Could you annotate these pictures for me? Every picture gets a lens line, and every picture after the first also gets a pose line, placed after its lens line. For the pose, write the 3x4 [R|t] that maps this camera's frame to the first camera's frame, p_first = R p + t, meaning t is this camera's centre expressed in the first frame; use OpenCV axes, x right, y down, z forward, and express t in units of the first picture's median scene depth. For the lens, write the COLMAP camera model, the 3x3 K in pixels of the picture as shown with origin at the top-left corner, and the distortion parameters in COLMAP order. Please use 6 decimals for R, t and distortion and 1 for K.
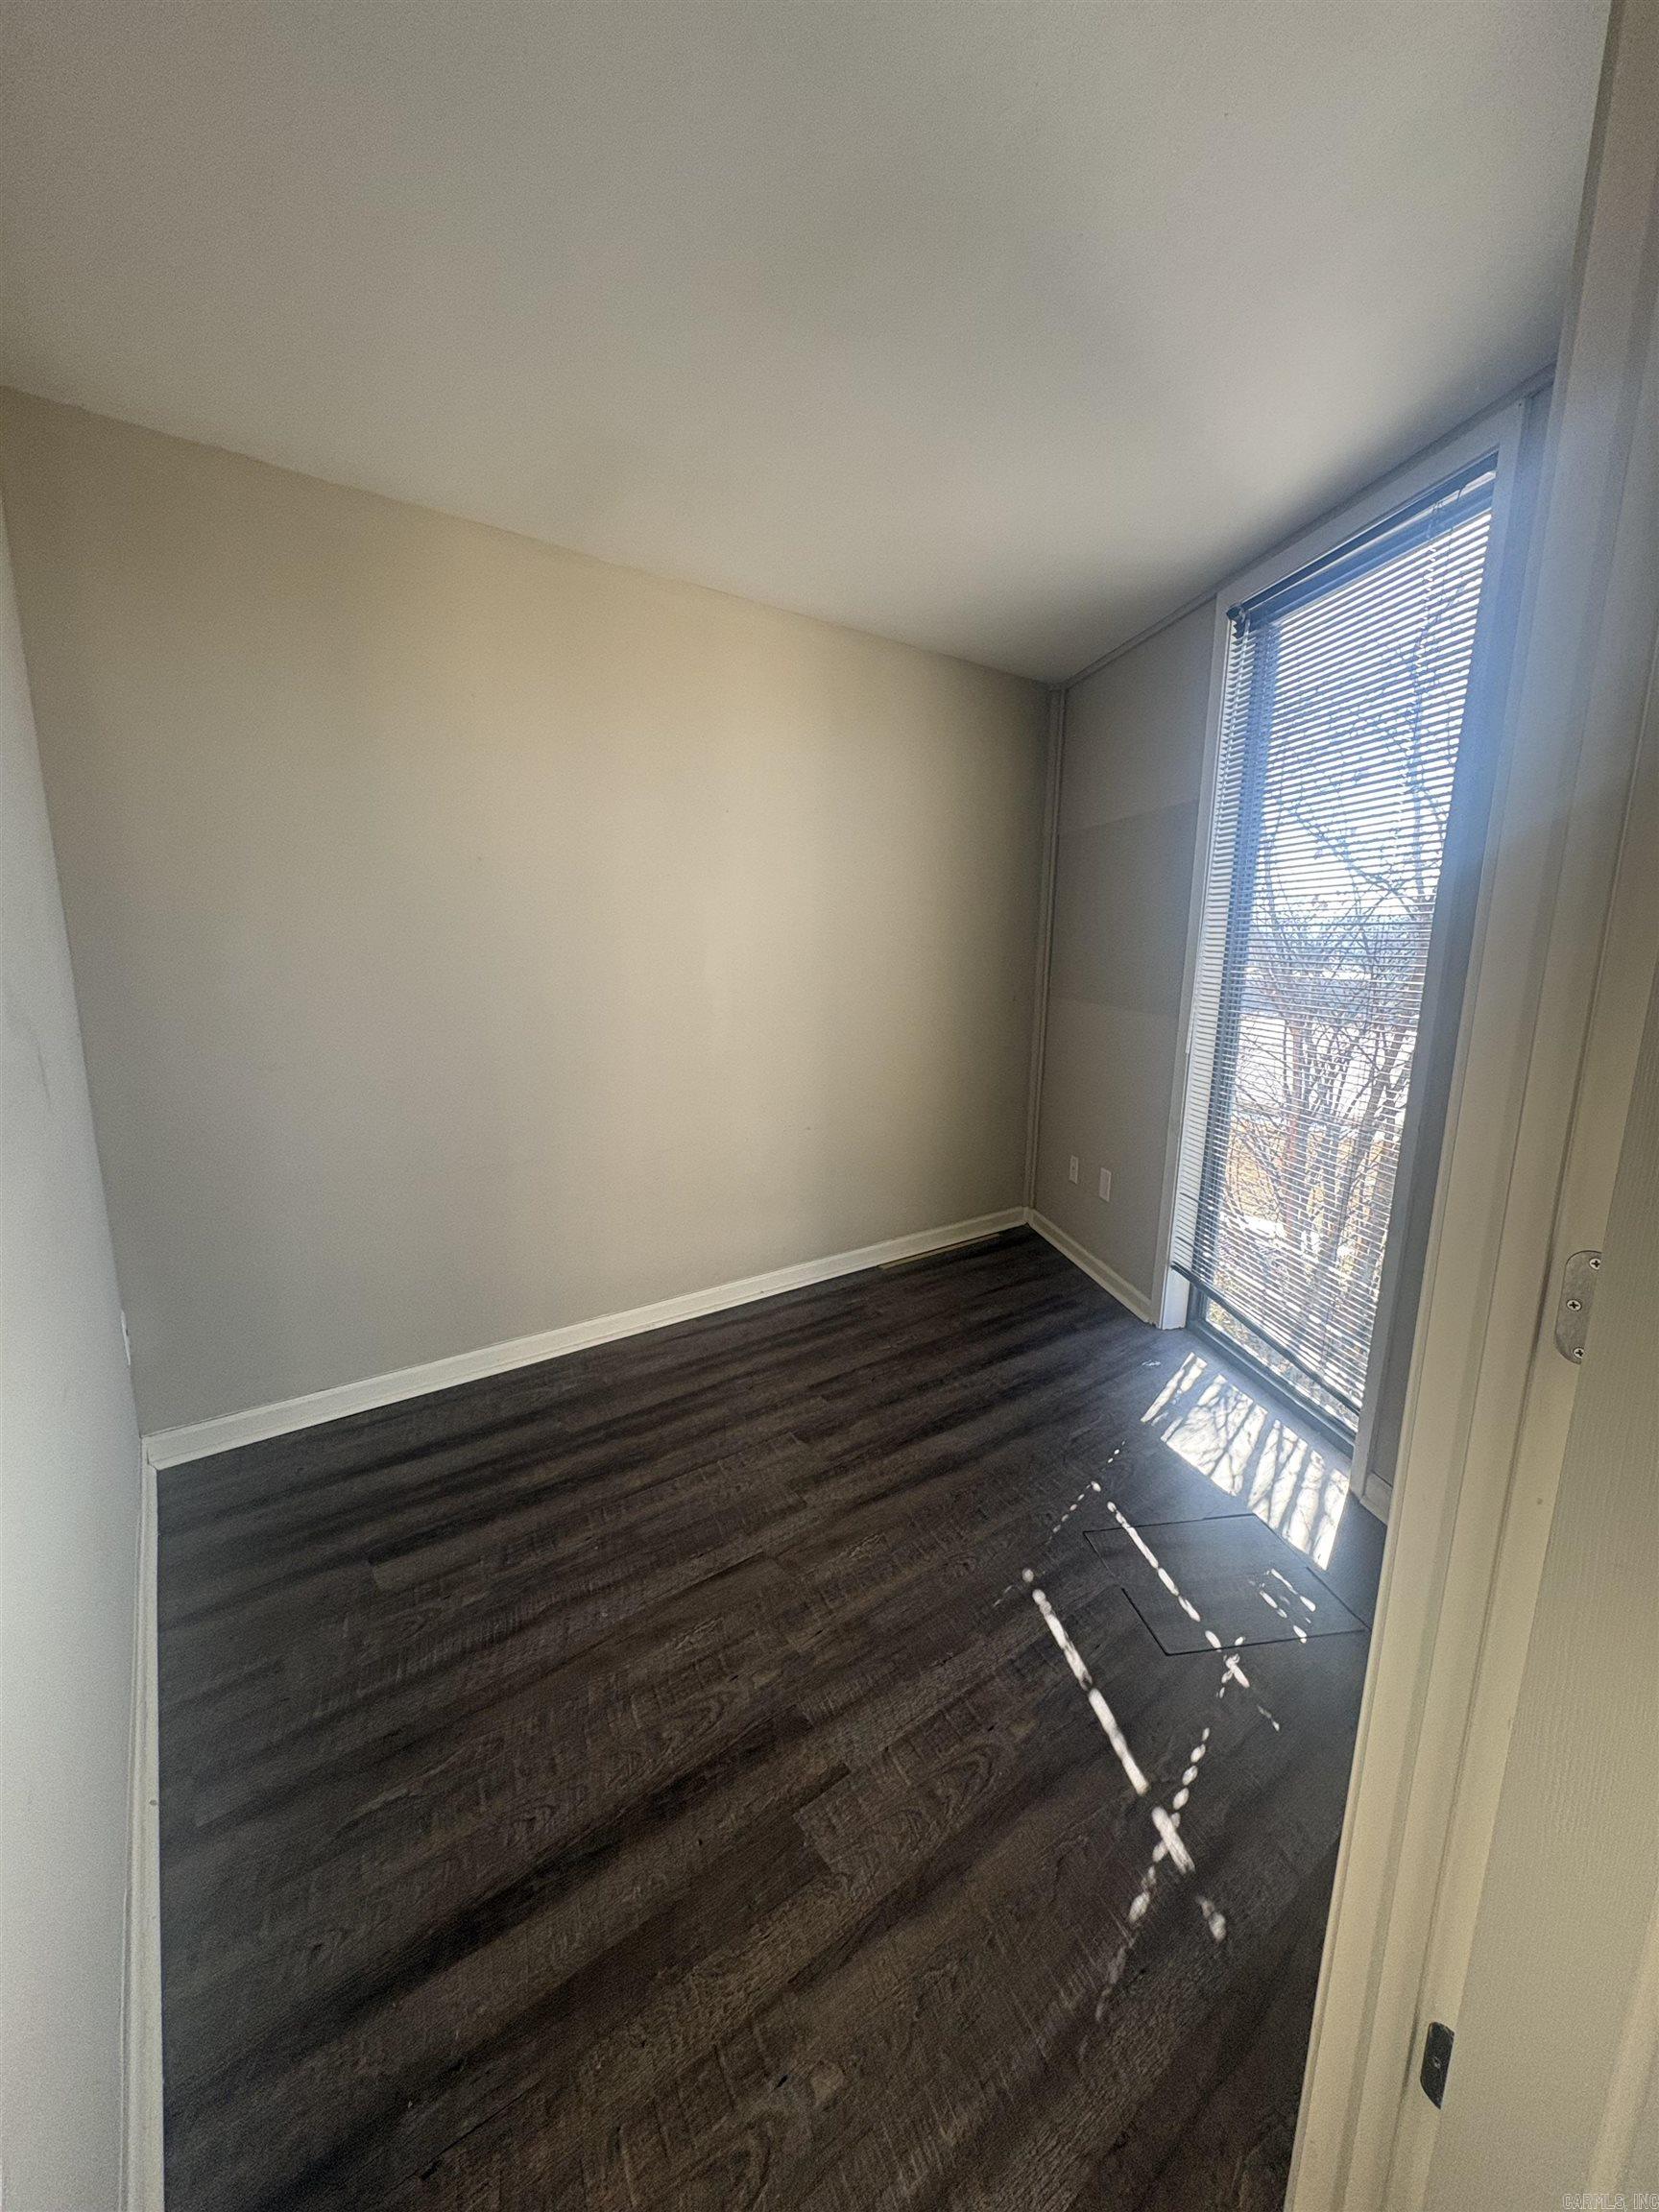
lens RADIAL K [[876.3, 0, 829.5], [0, 876.3, 1106.0], [0, 0, 1]] dist [-0.001381, 0.000609]
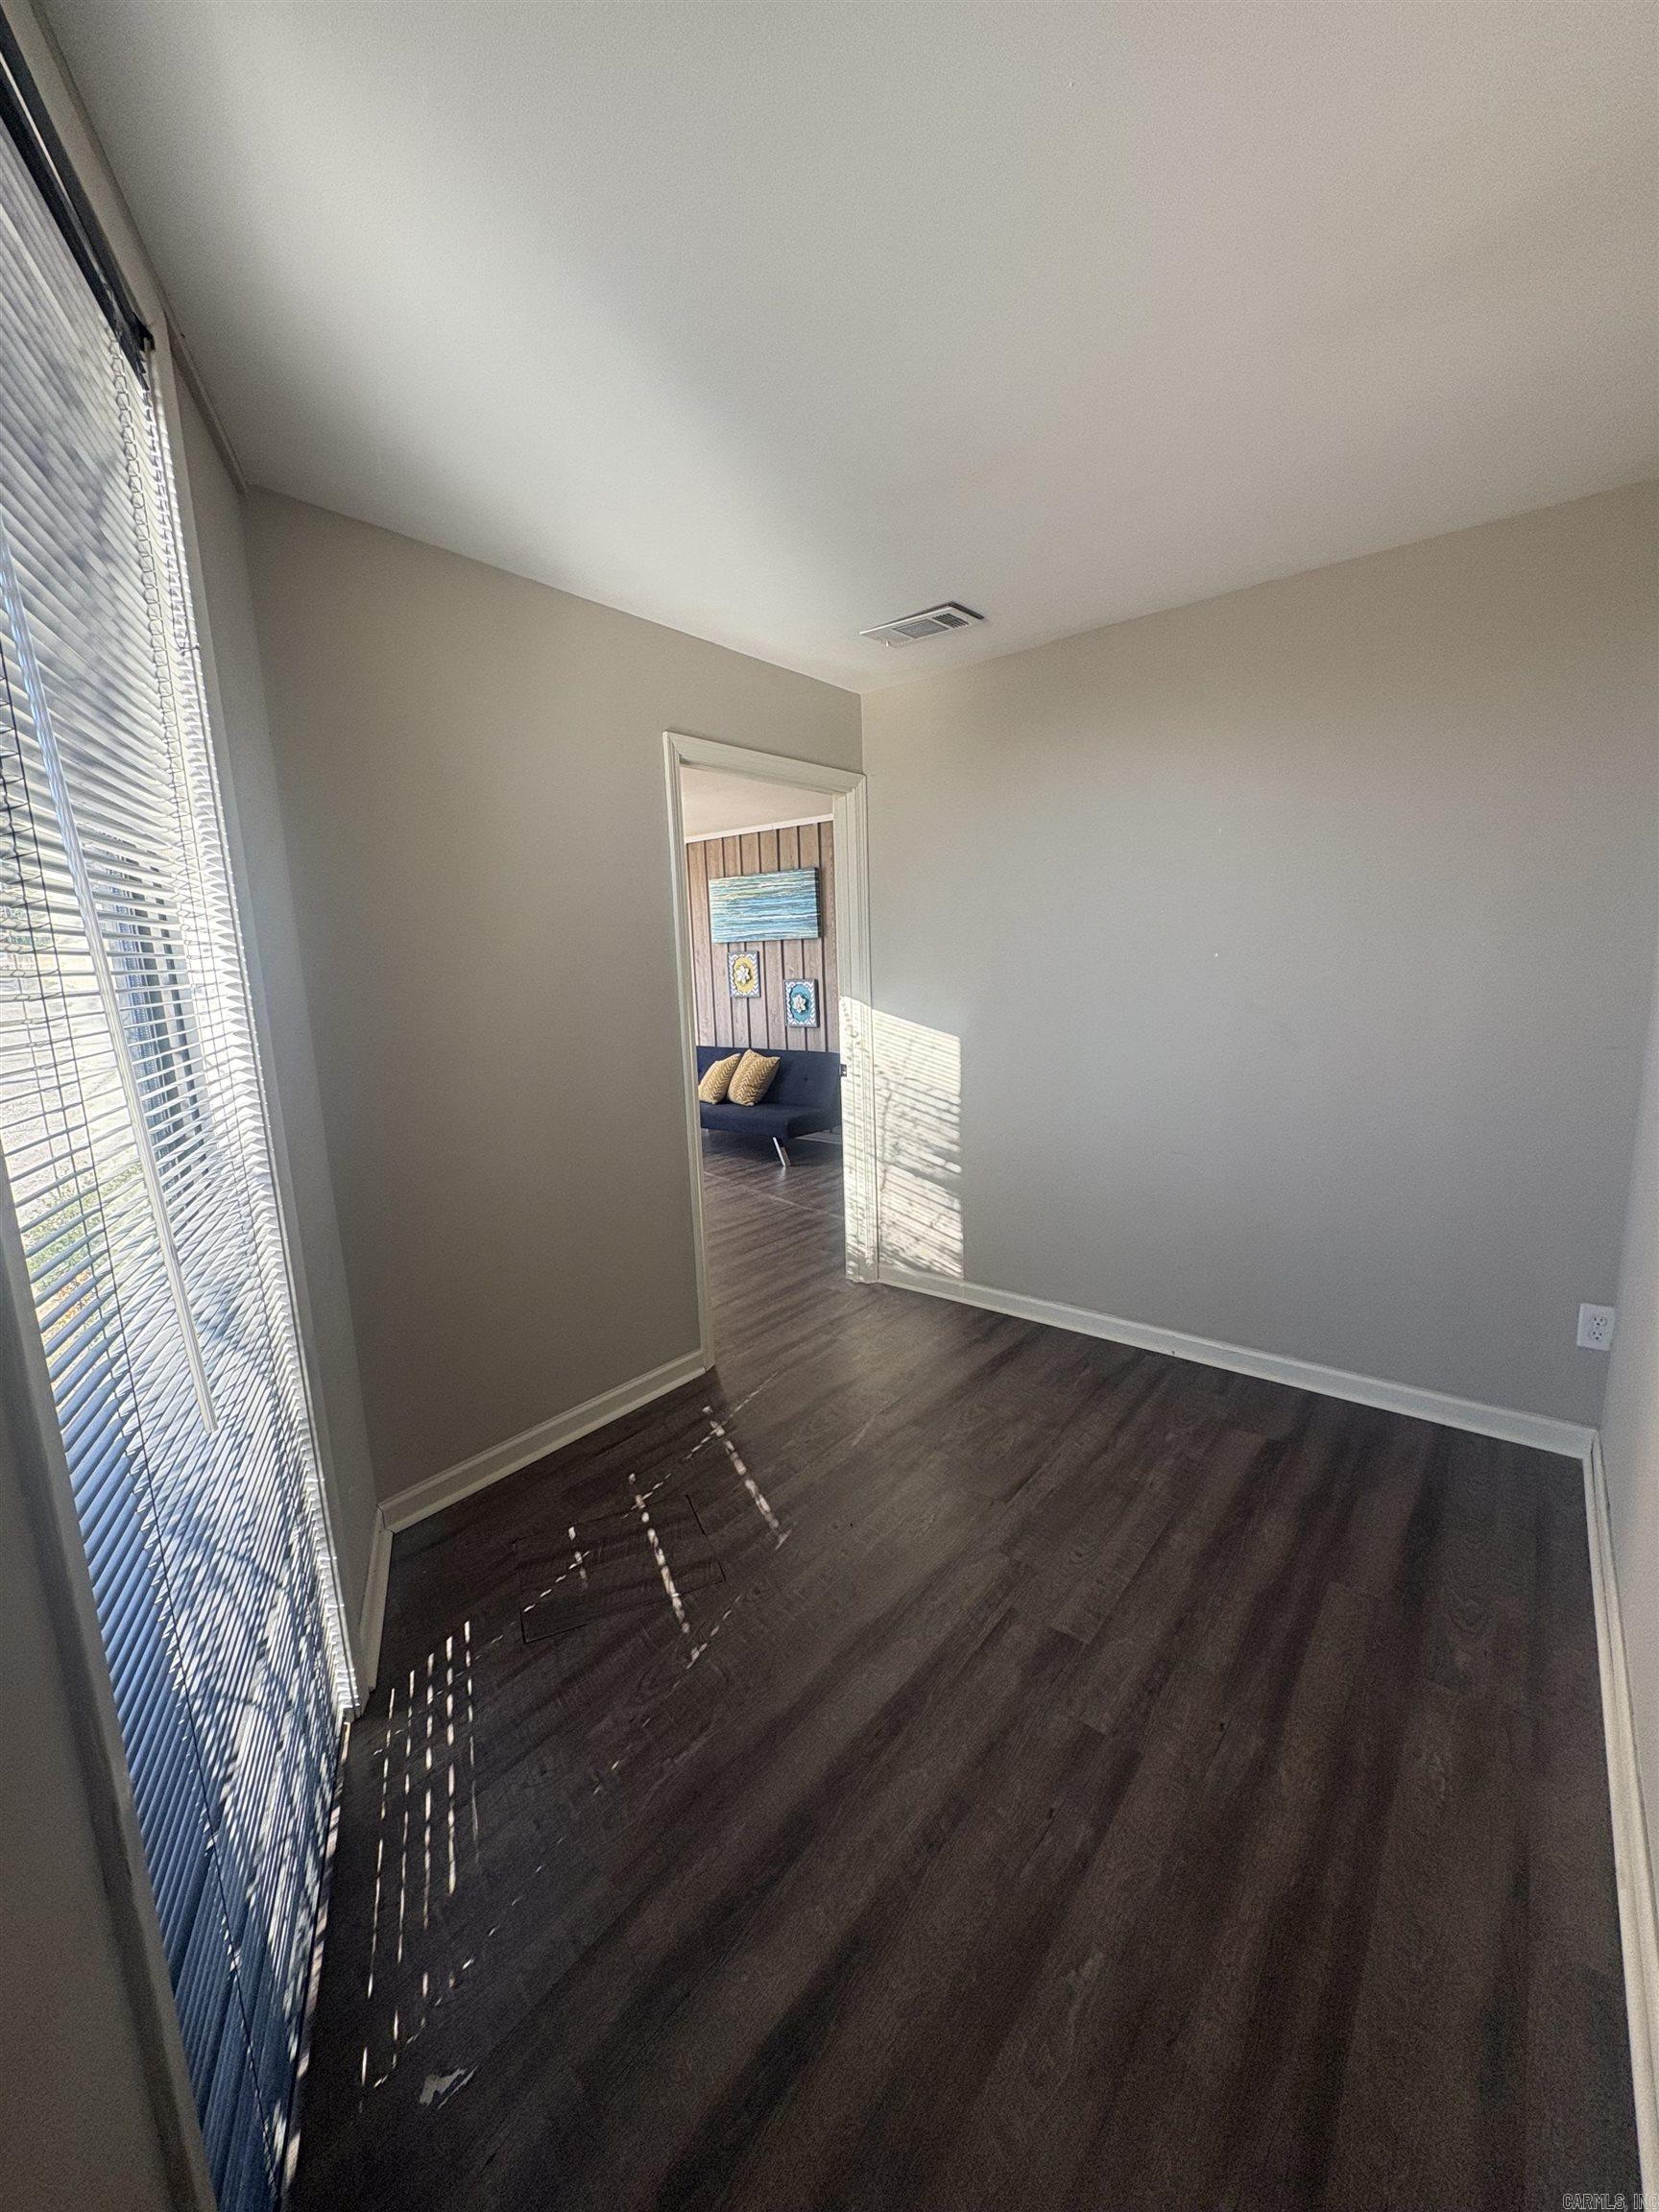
lens RADIAL K [[876.3, 0, 829.5], [0, 876.3, 1106.0], [0, 0, 1]] dist [-0.001381, 0.000609]
pose [[-0.971900, 0.057189, -0.228343, 0.353144], [-0.026058, 0.937939, 0.345820, -0.345428], [0.233949, 0.342052, -0.910092, 1.661640]]
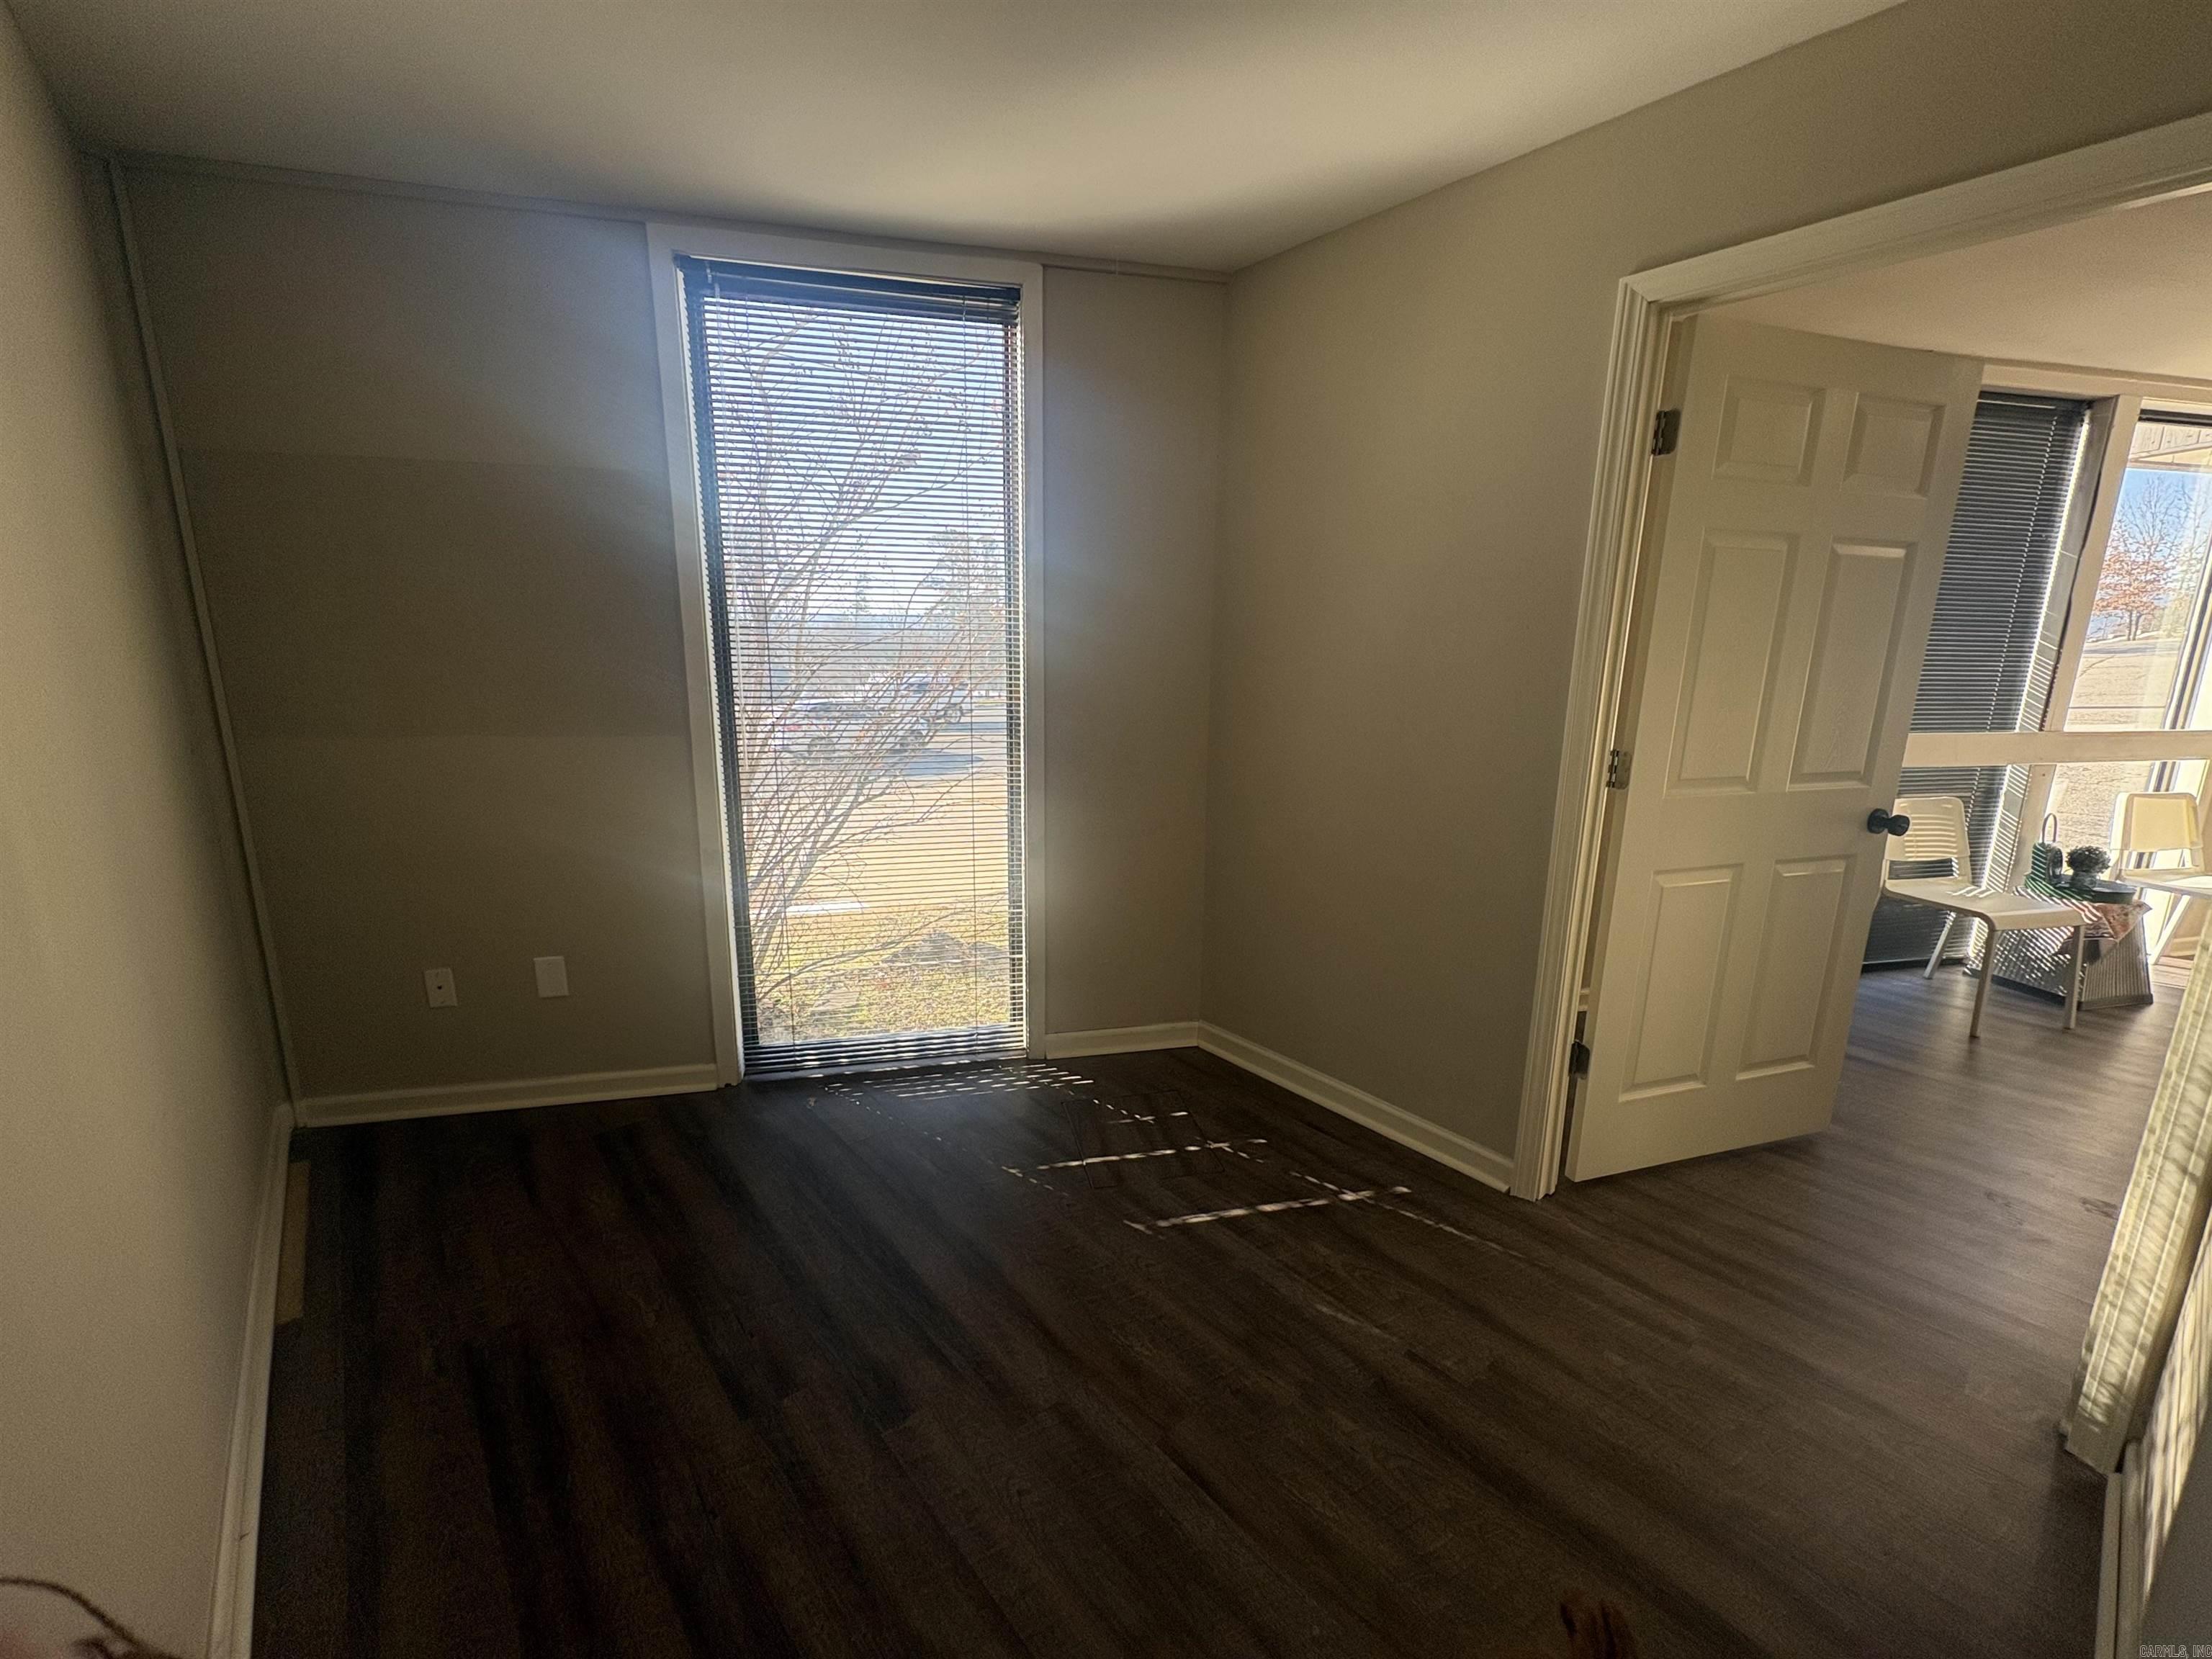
lens RADIAL K [[876.3, 0, 1106.0], [0, 876.3, 829.5], [0, 0, 1]] dist [-0.001381, 0.000609]
pose [[-0.055935, -0.222580, 0.973309, -0.647828], [0.180357, 0.956545, 0.229111, -0.182413], [-0.982009, 0.188359, -0.013360, 0.867790]]
